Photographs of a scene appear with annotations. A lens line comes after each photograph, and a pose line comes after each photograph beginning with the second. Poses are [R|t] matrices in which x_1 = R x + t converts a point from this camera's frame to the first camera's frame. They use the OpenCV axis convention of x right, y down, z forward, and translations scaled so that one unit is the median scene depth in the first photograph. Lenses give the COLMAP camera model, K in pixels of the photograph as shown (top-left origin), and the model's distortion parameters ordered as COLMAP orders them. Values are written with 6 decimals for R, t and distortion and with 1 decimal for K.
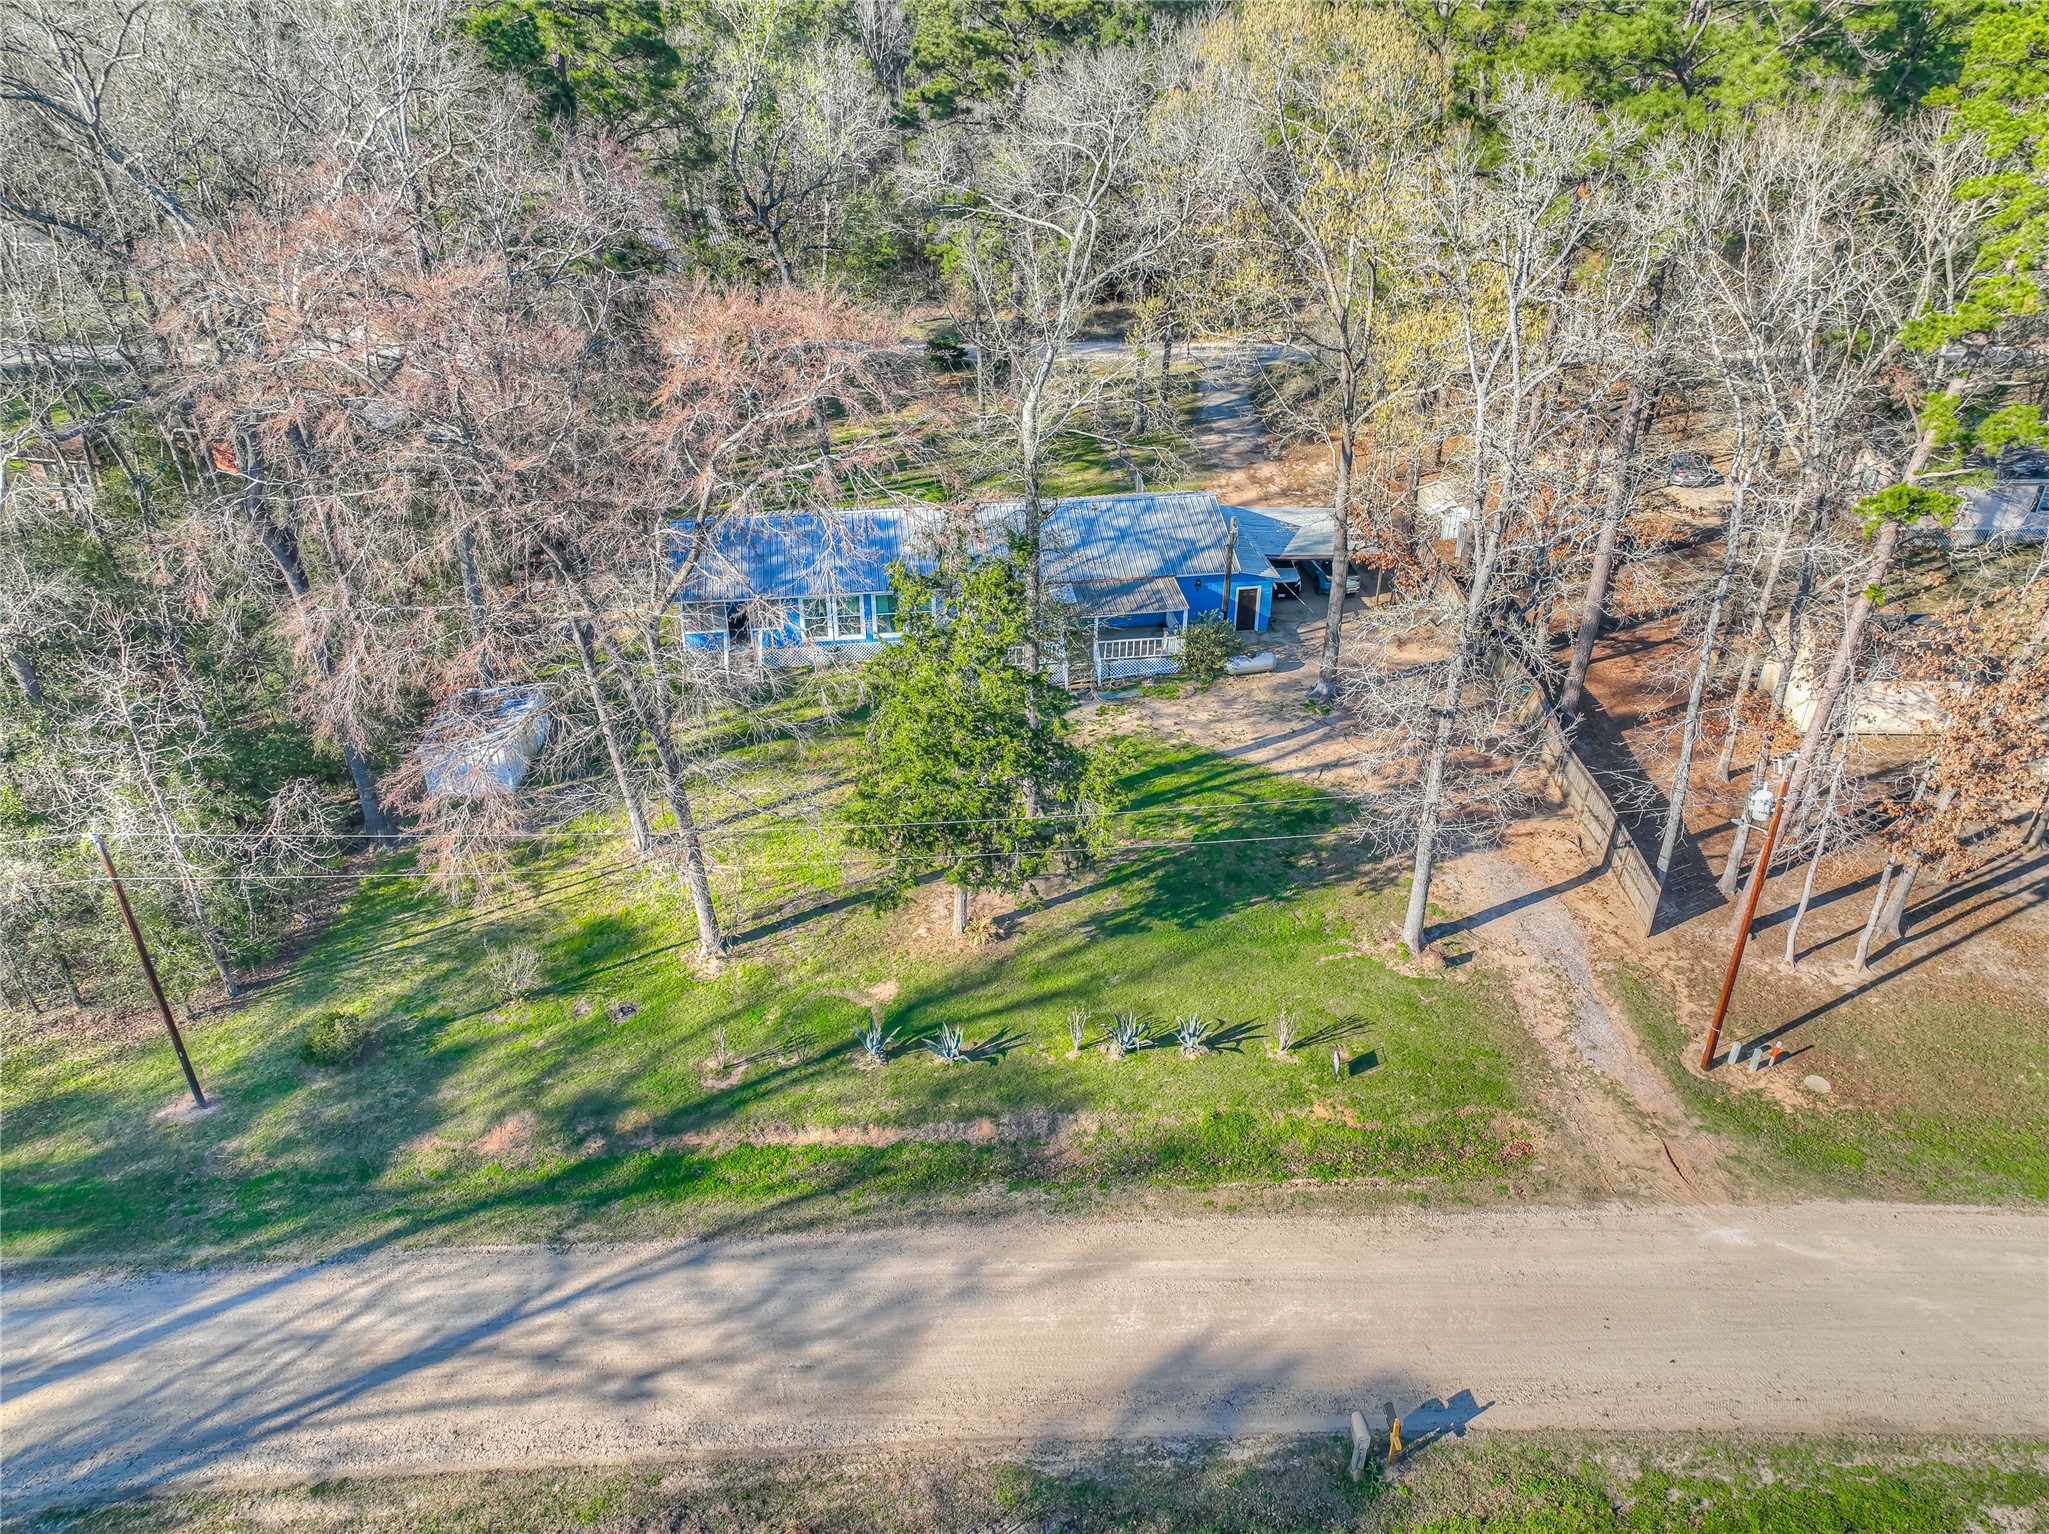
lens RADIAL K [[1434.0, 0, 1024.5], [0, 1434.0, 767.0], [0, 0, 1]] dist [0.011851, 0.021685]
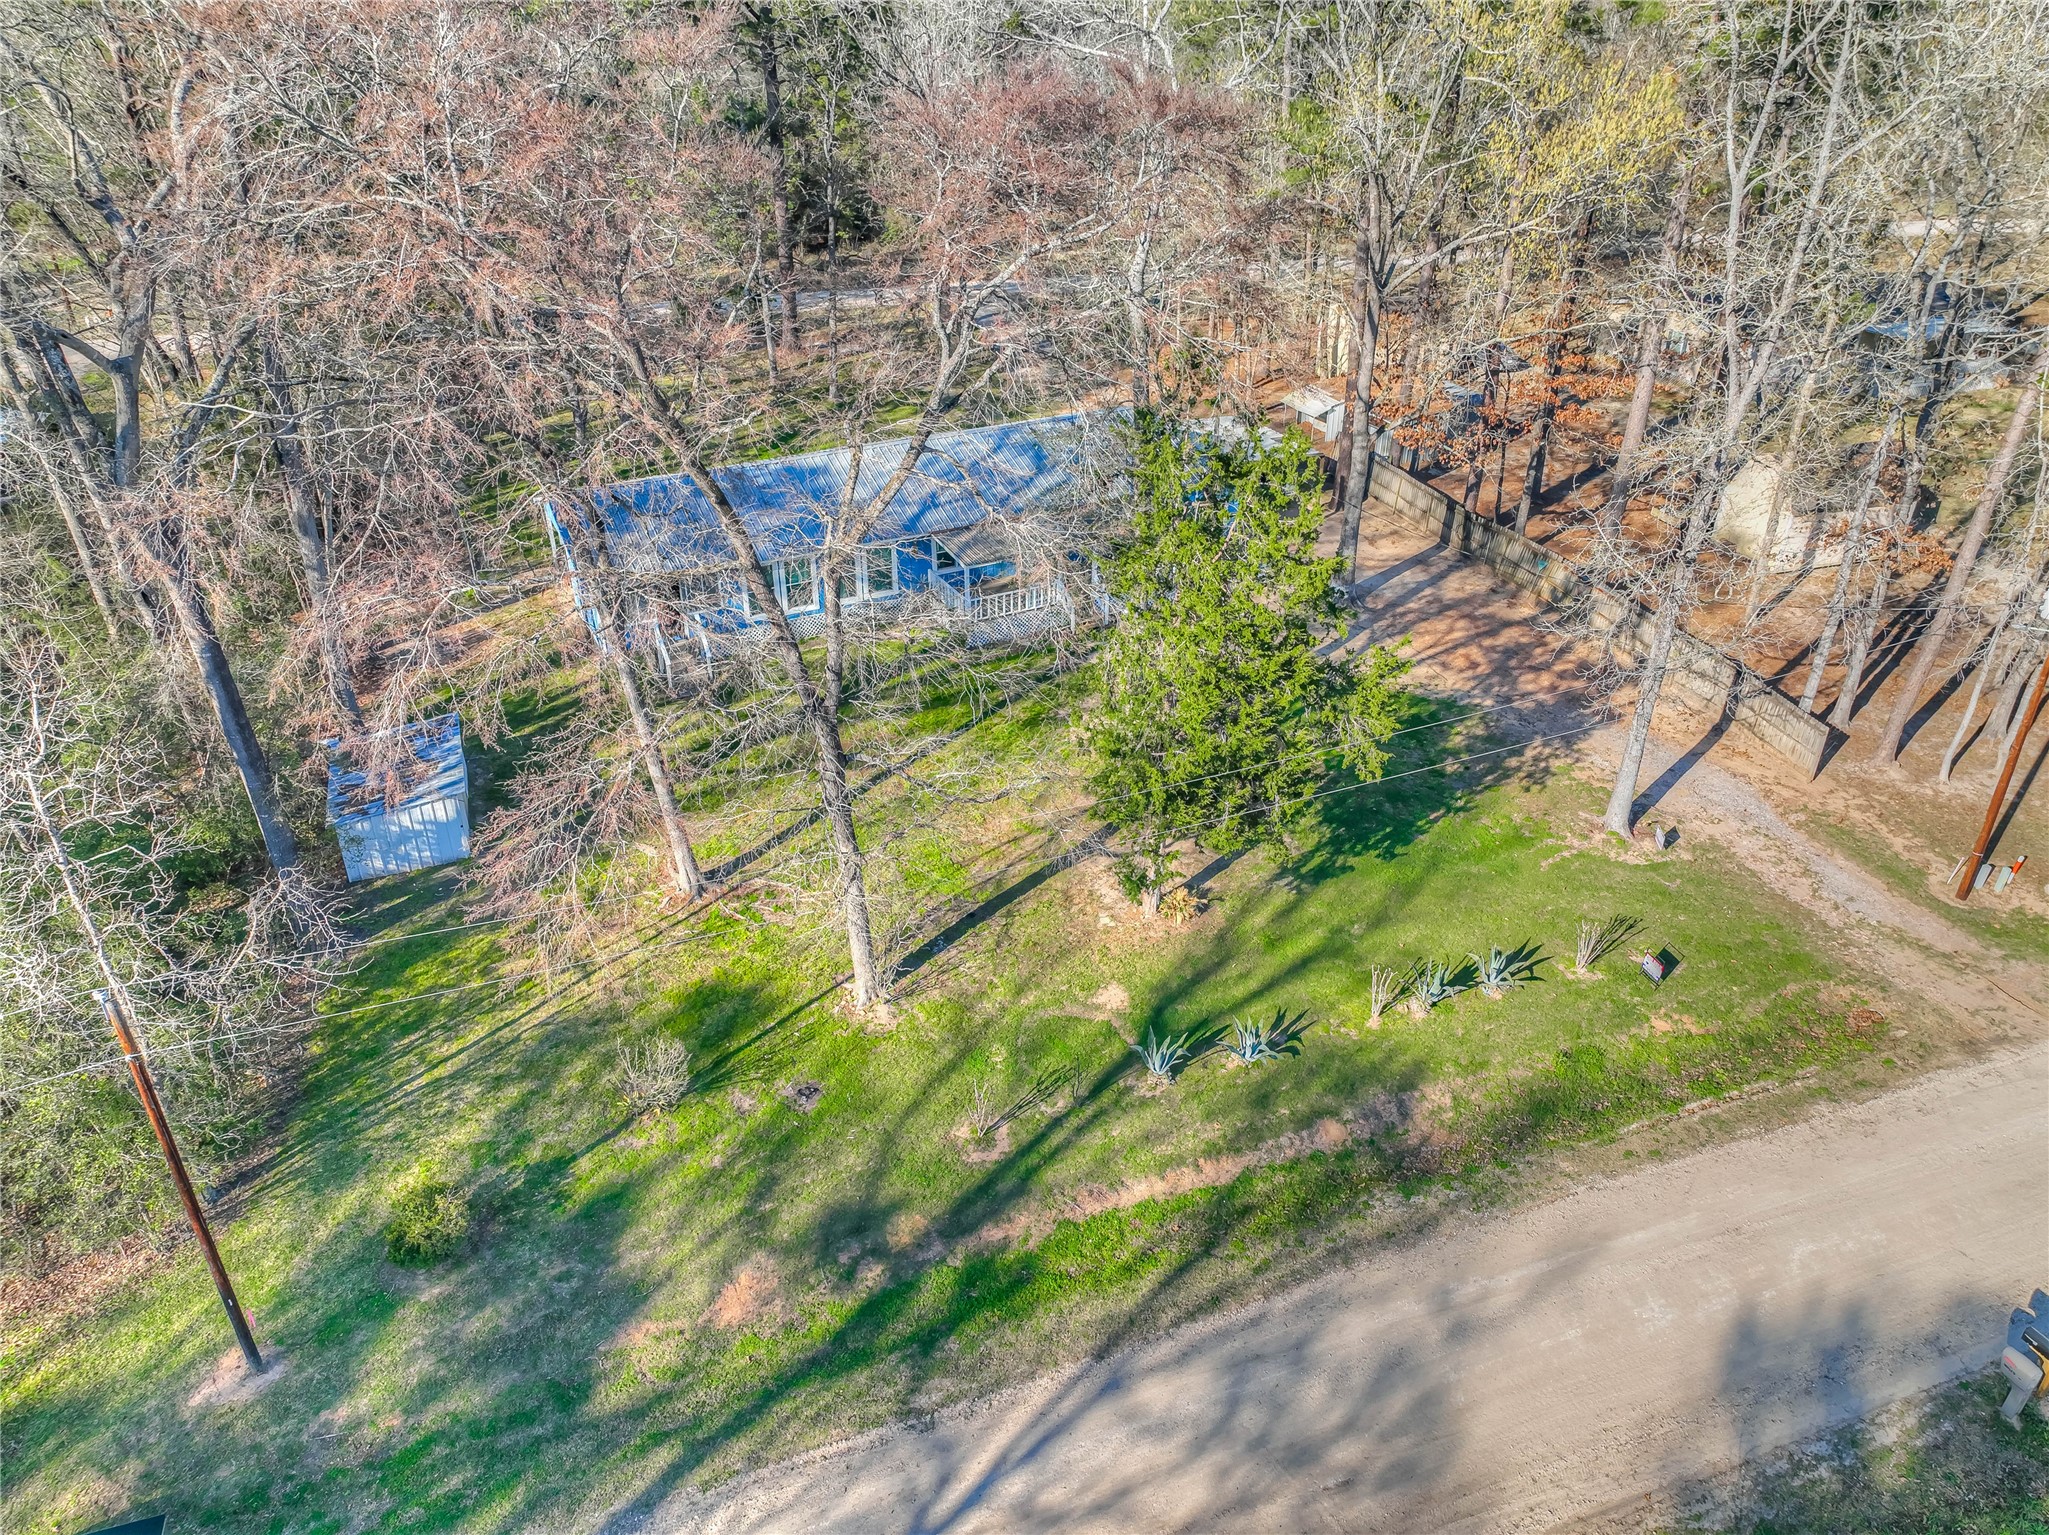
lens RADIAL K [[1434.0, 0, 1024.5], [0, 1434.0, 767.5], [0, 0, 1]] dist [0.011851, 0.021685]
pose [[0.947404, -0.161611, 0.276238, -0.368383], [0.160659, 0.986661, 0.026232, -0.001041], [-0.276793, 0.019527, 0.960731, 0.250085]]
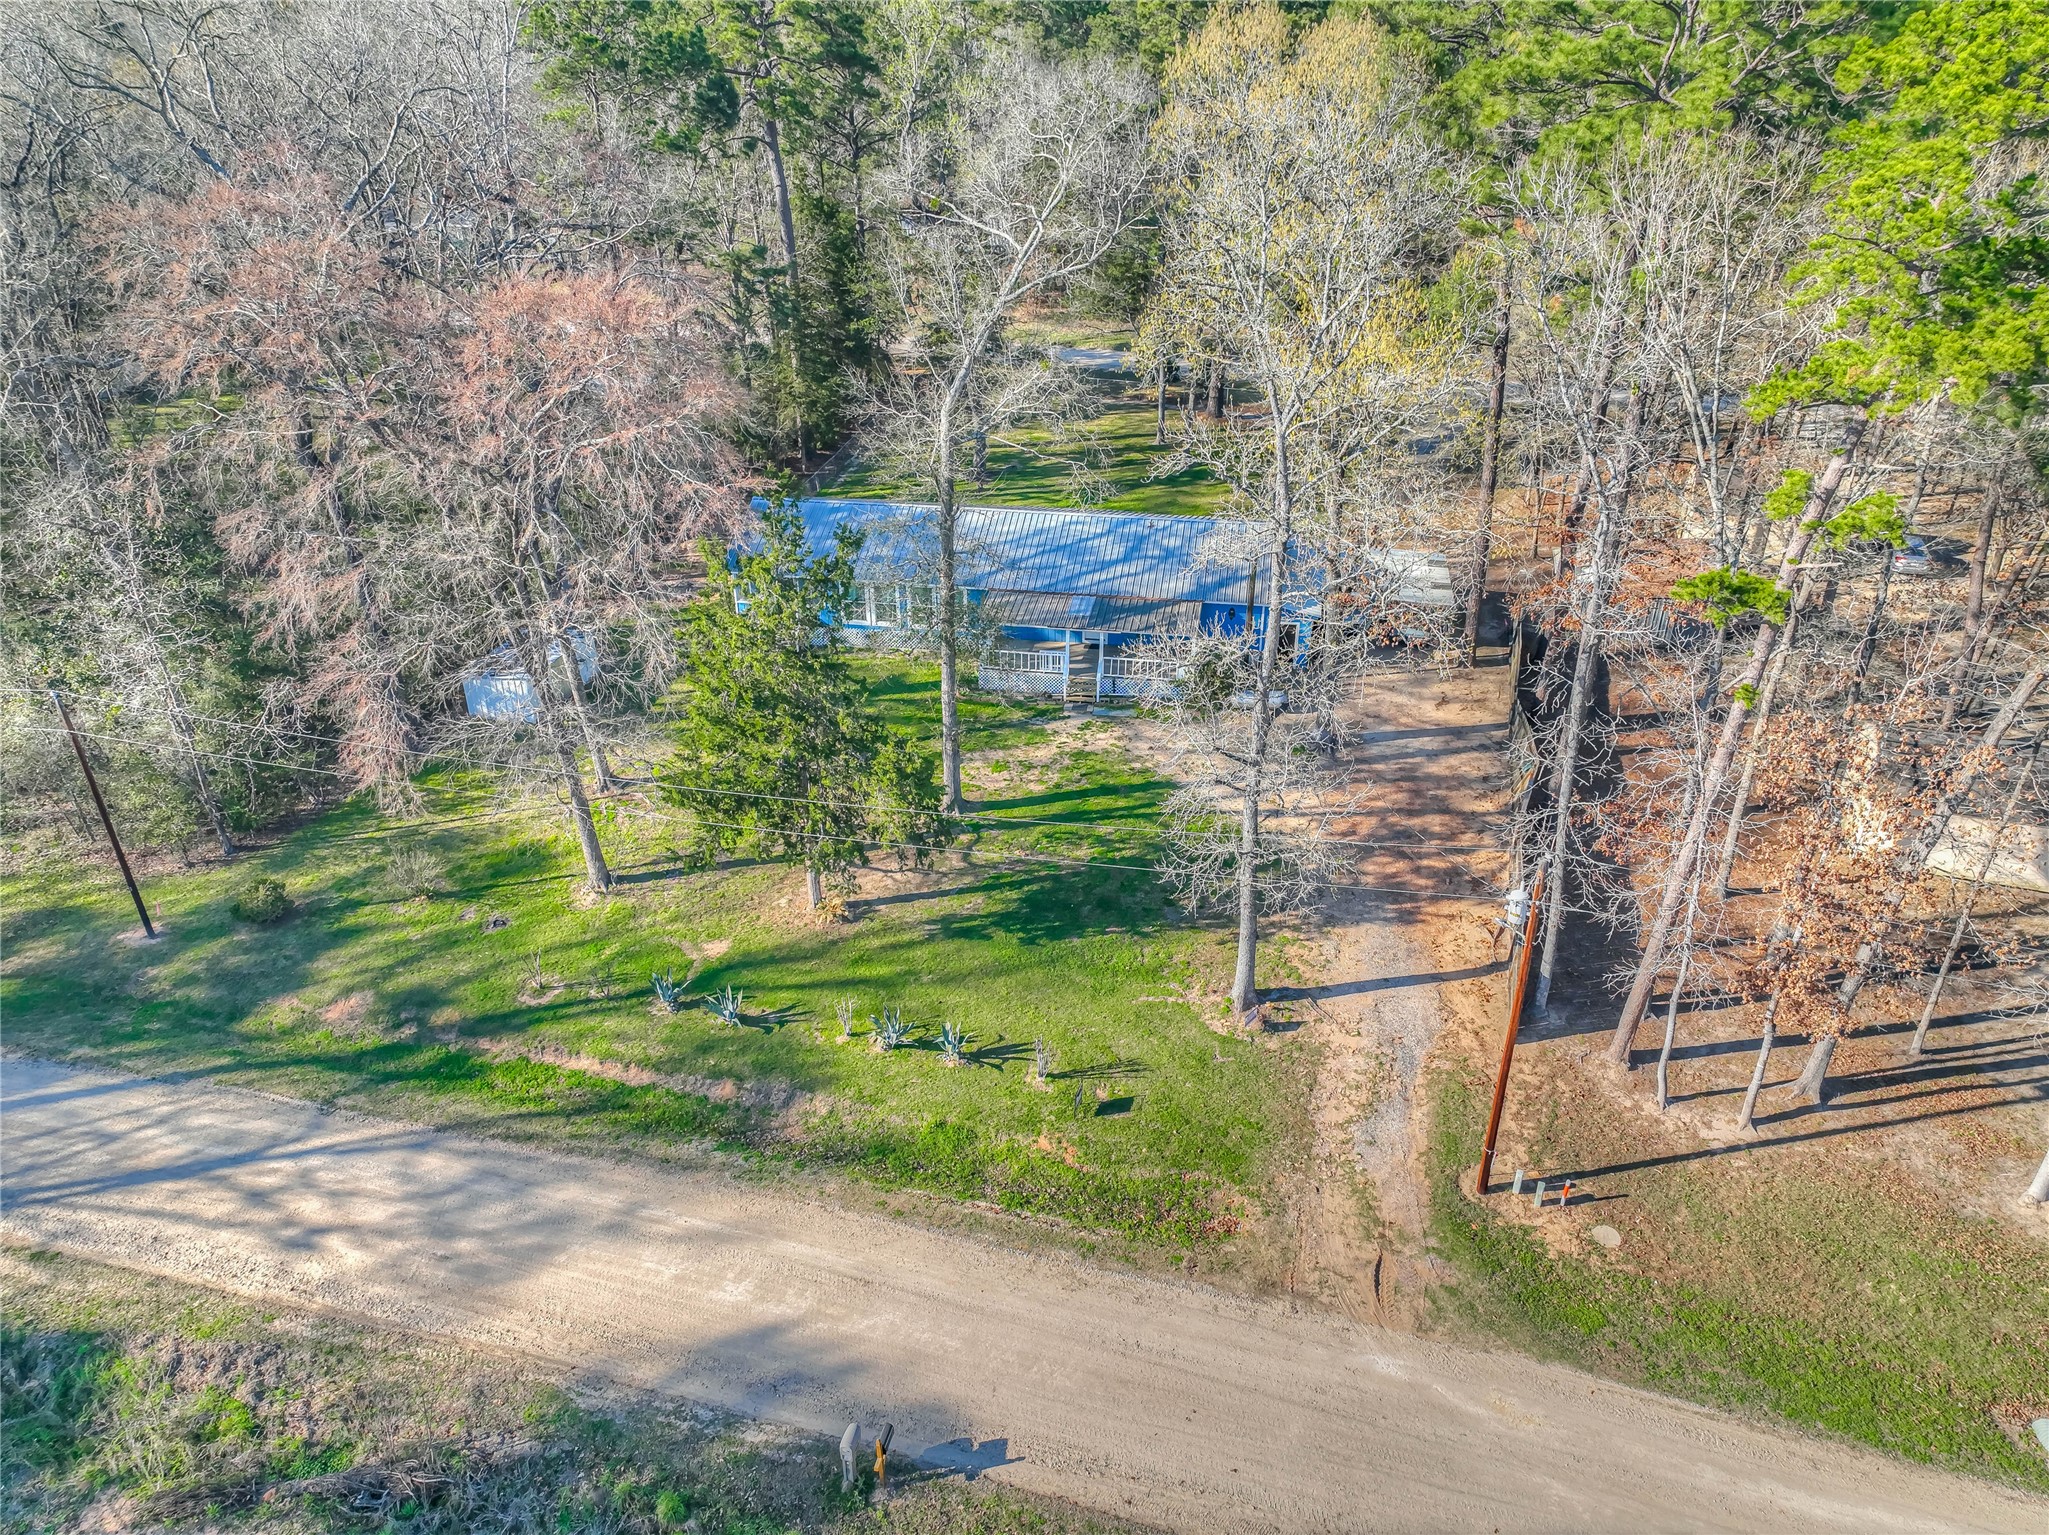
lens RADIAL K [[1434.0, 0, 1024.5], [0, 1434.0, 767.5], [0, 0, 1]] dist [0.011851, 0.021685]
pose [[0.951653, 0.145378, -0.270595, 0.407494], [-0.148045, 0.988923, 0.010640, -0.020942], [0.269144, 0.029934, 0.962635, 0.046216]]
